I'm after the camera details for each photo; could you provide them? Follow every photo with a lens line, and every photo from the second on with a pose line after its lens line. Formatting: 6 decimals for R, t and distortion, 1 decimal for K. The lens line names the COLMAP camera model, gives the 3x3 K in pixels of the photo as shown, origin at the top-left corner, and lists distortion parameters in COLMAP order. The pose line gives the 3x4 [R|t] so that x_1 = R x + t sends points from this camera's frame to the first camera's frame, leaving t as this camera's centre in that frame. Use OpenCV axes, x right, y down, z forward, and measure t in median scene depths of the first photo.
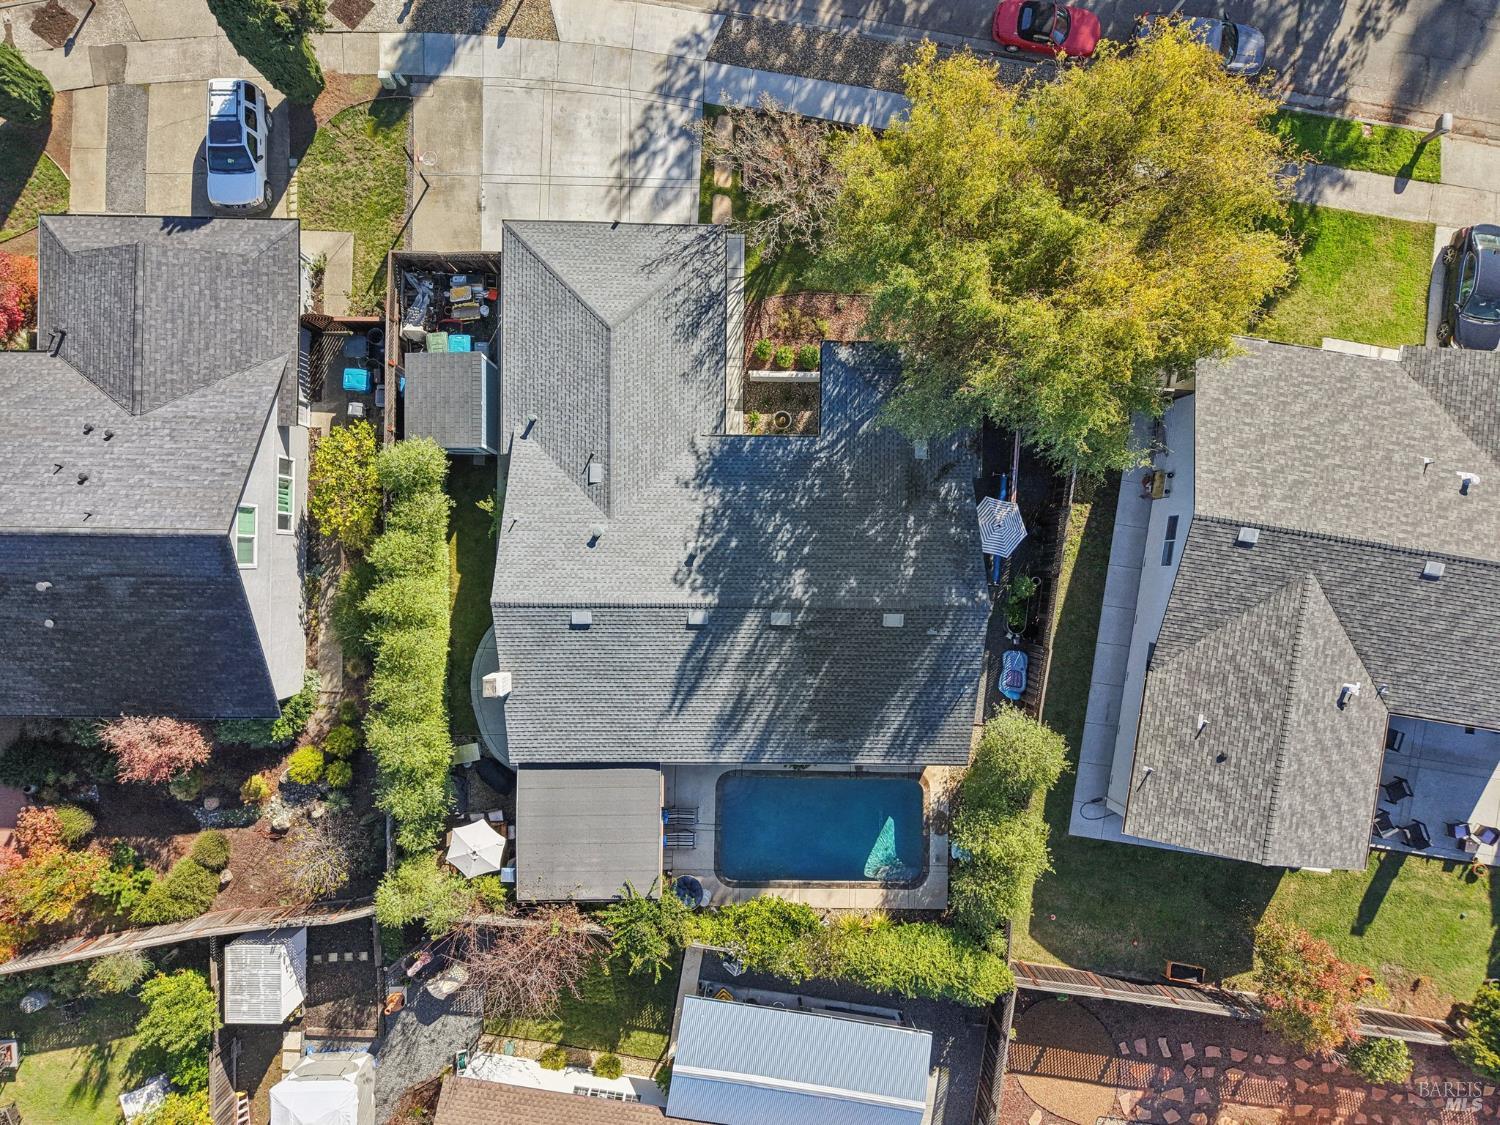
lens RADIAL K [[1021.2, 0, 749.6], [0, 1021.2, 507.9], [0, 0, 1]] dist [0.002993, -0.001418]
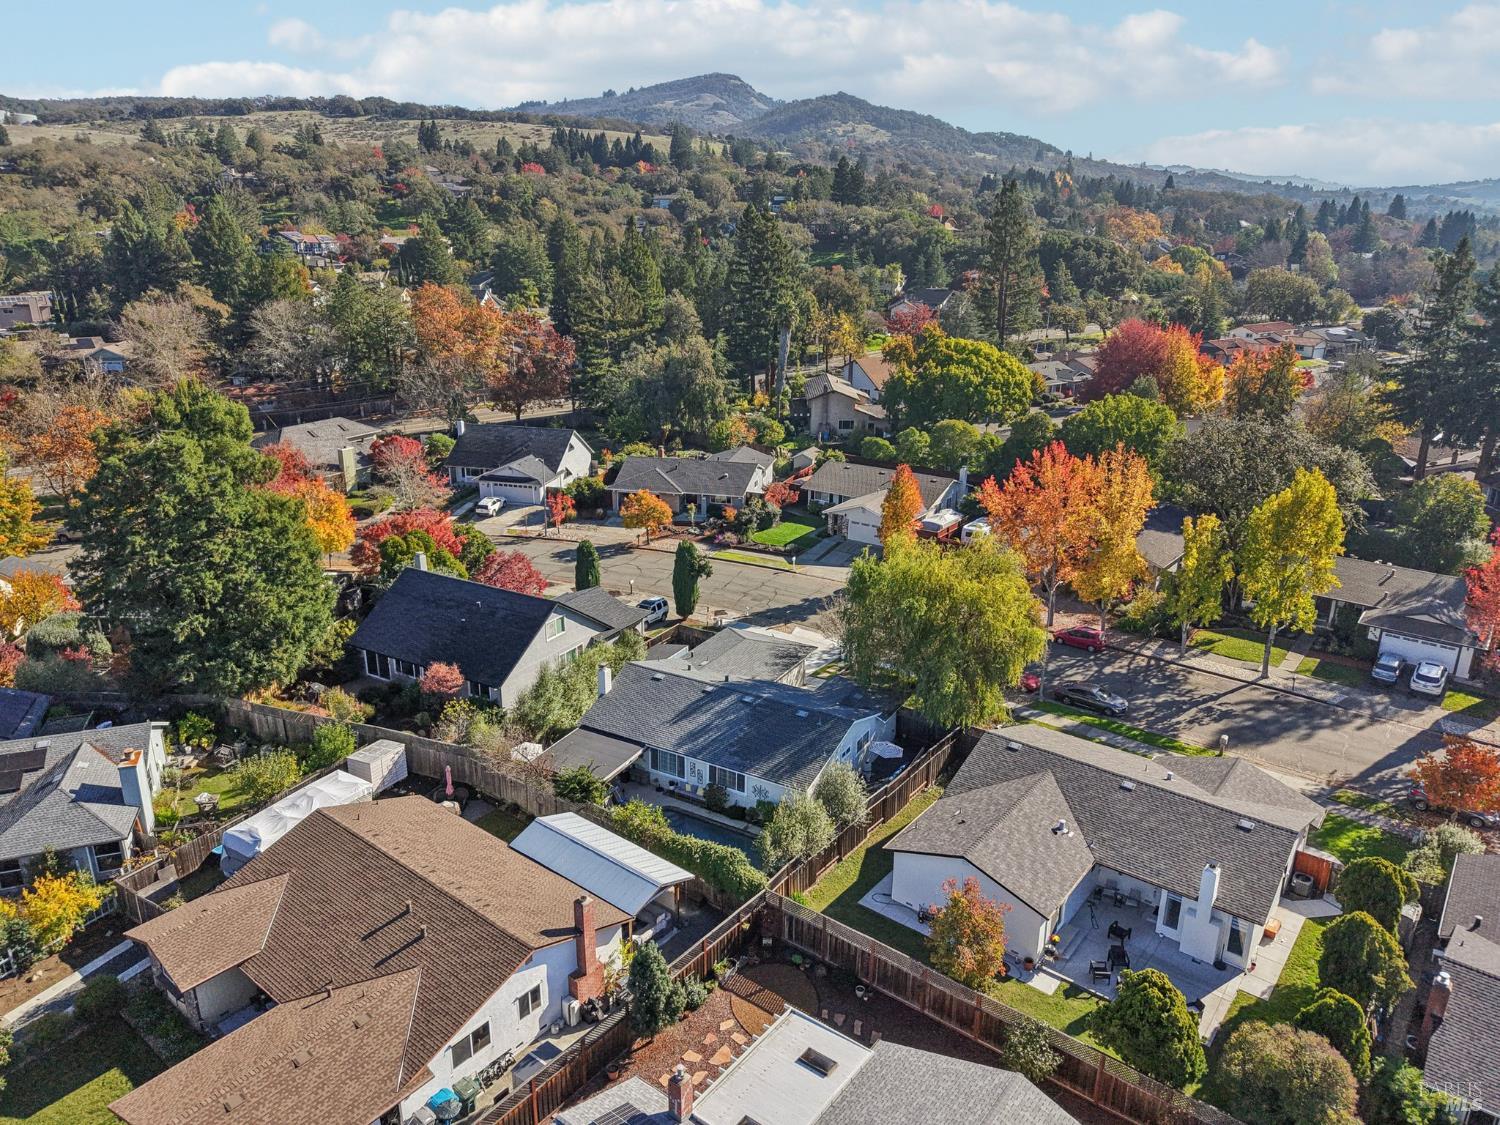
lens RADIAL K [[1041.1, 0, 749.0], [0, 1041.1, 562.5], [0, 0, 1]] dist [0.019371, -0.011950]
pose [[0.869105, 0.140449, -0.474268, 0.861837], [-0.494268, 0.283126, -0.821911, 1.535668], [0.018841, 0.948743, 0.315486, 0.164058]]
